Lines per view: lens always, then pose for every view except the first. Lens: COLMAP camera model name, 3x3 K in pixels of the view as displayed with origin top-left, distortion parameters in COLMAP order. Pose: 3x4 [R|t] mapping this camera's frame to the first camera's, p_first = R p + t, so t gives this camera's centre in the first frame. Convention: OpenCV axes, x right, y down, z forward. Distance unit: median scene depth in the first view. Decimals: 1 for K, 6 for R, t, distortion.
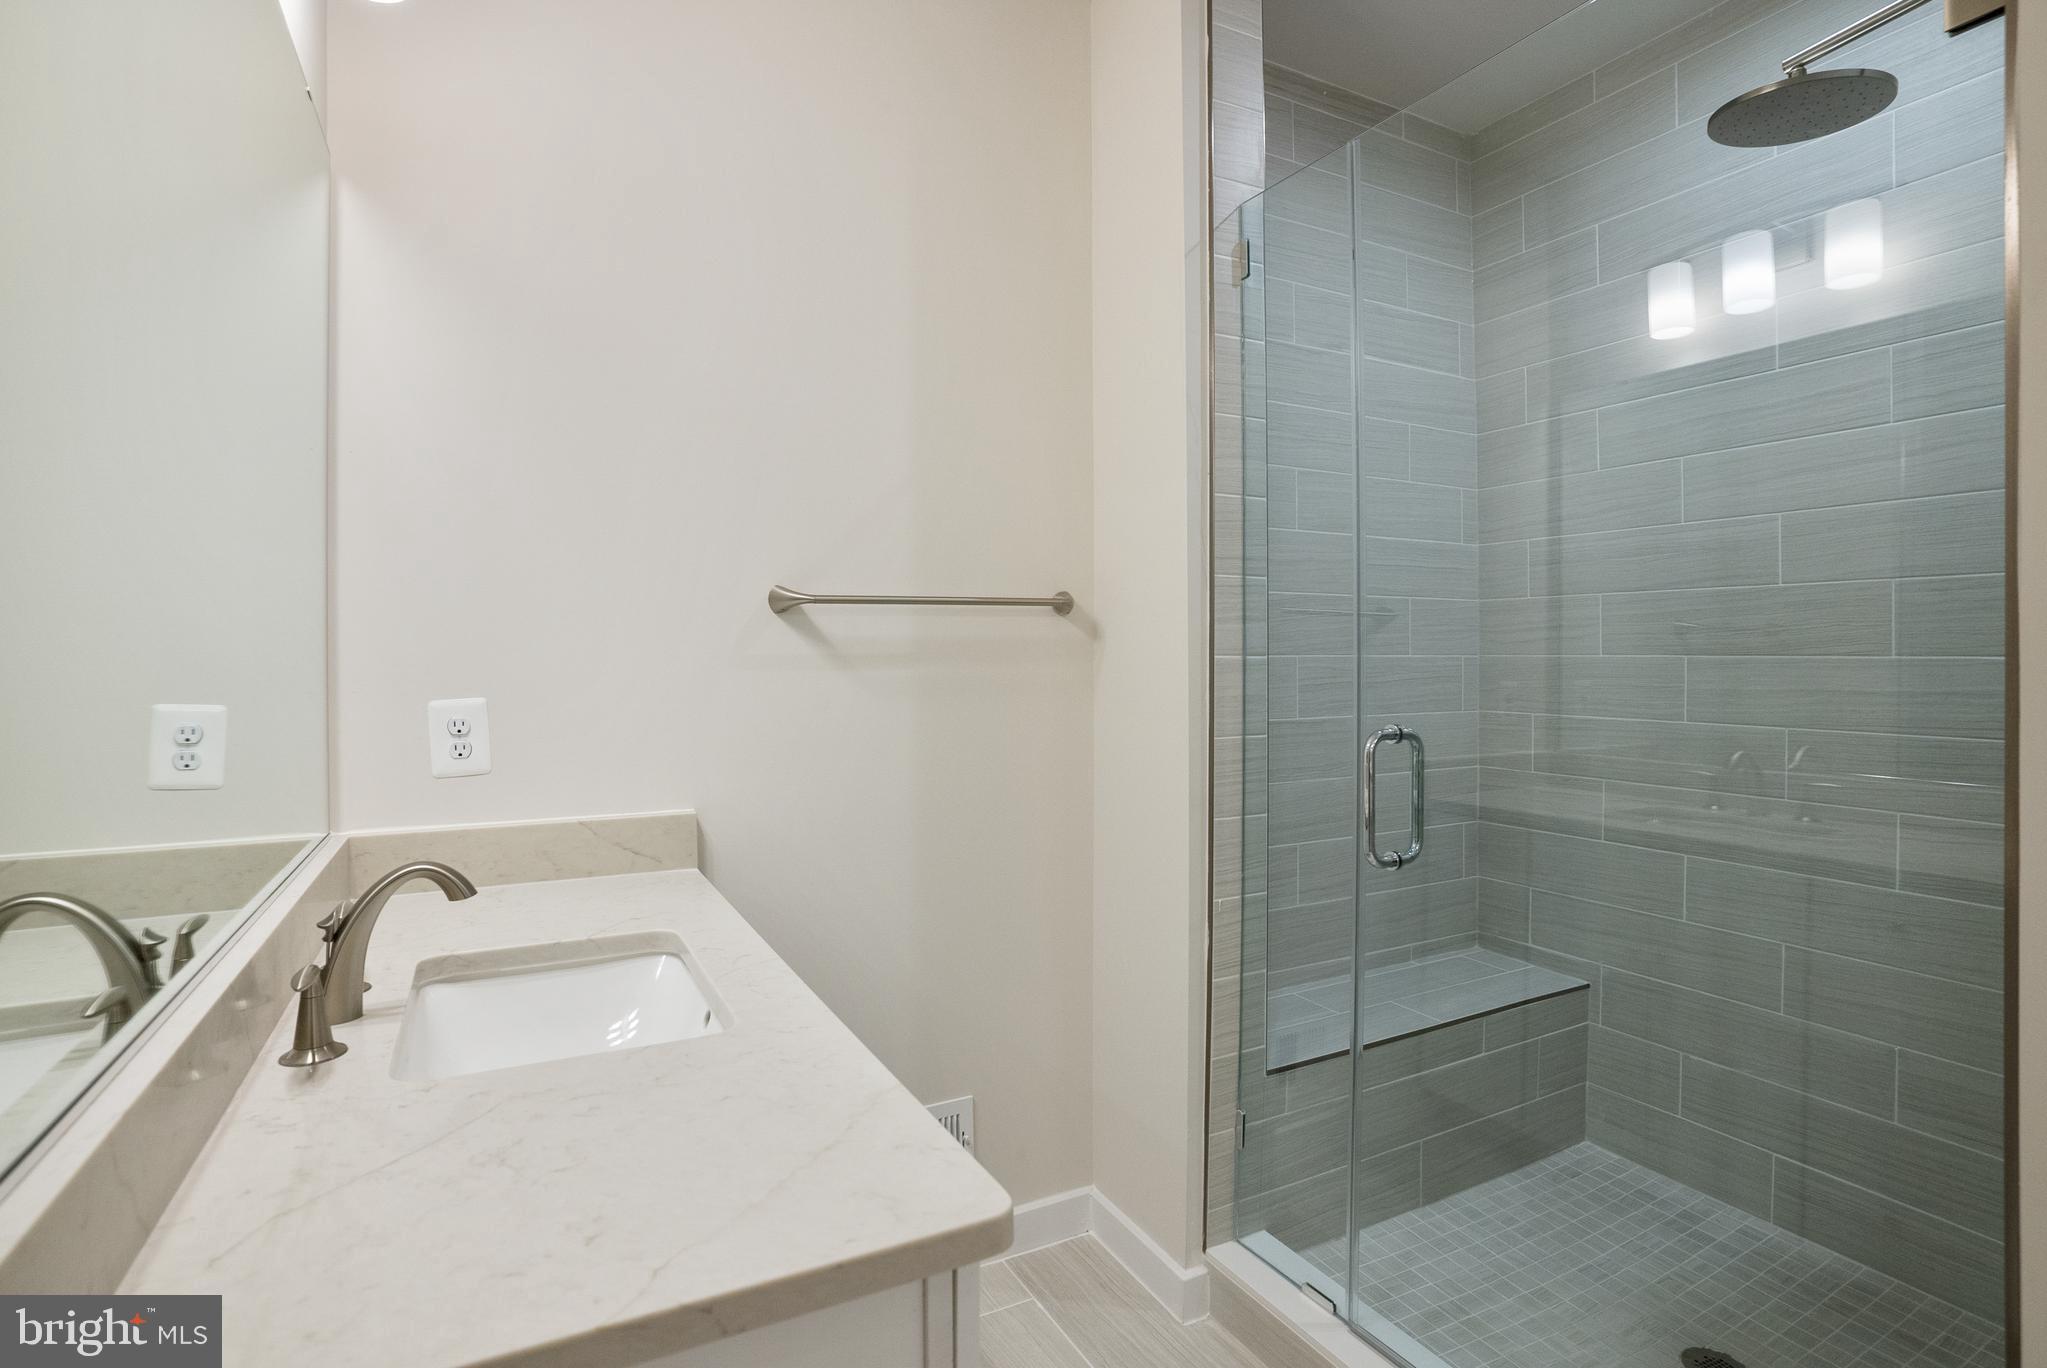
lens RADIAL K [[992.2, 0, 1023.3], [0, 992.2, 649.4], [0, 0, 1]] dist [0.000003, -0.000134]
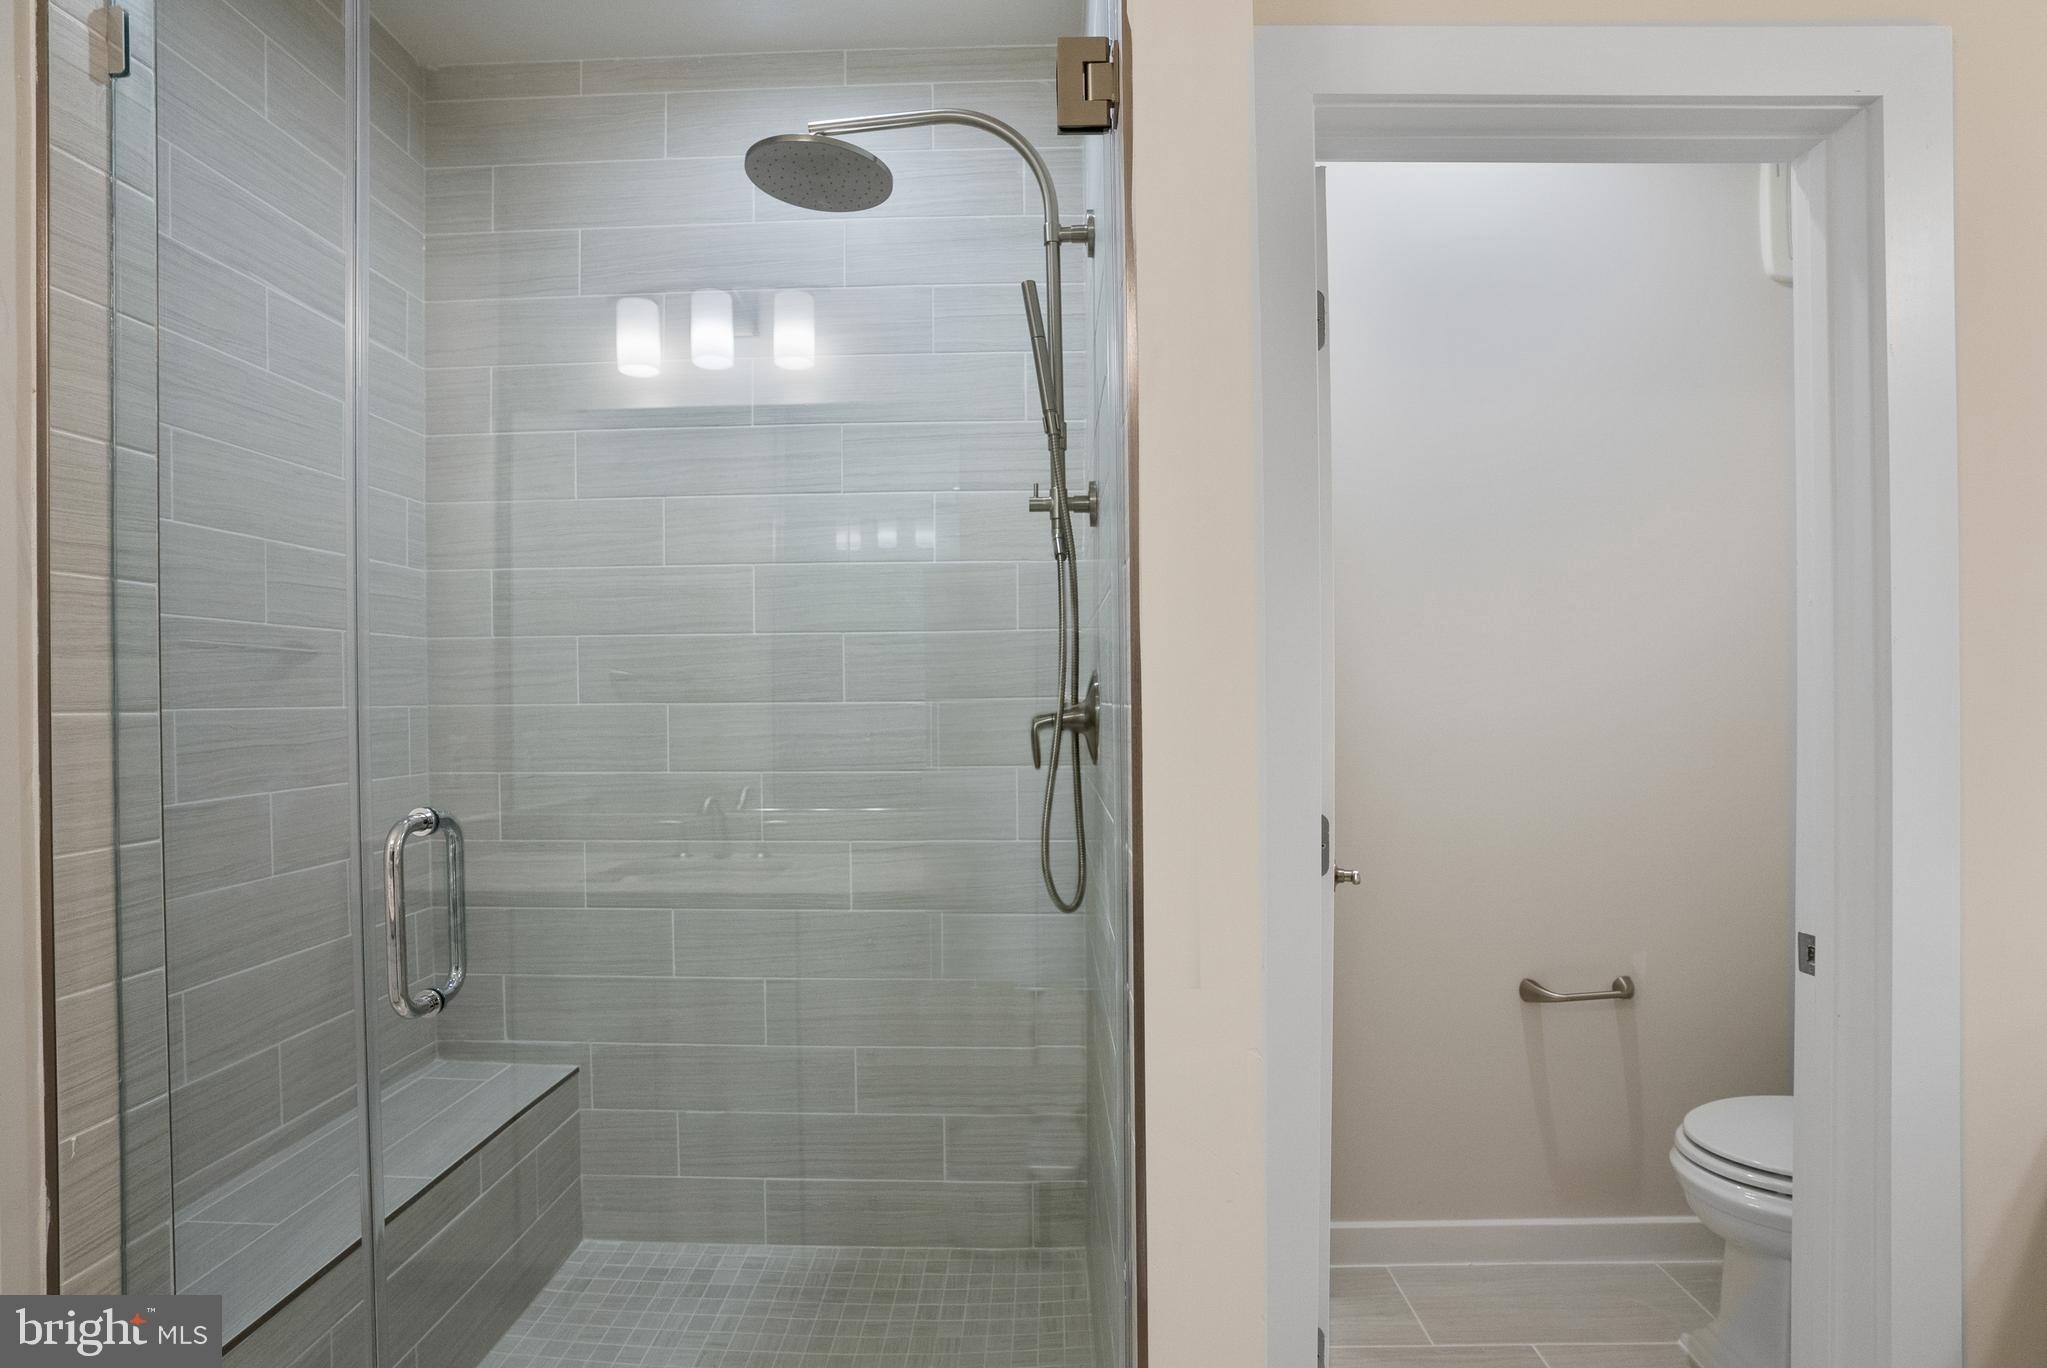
lens RADIAL K [[1020.1, 0, 1022.4], [0, 1020.1, 699.1], [0, 0, 1]] dist [-0.069263, 0.030474]
pose [[0.492062, -0.008530, 0.870519, -0.023335], [0.007033, 0.999958, 0.005823, -0.000943], [-0.870532, 0.003257, 0.492101, 0.233189]]
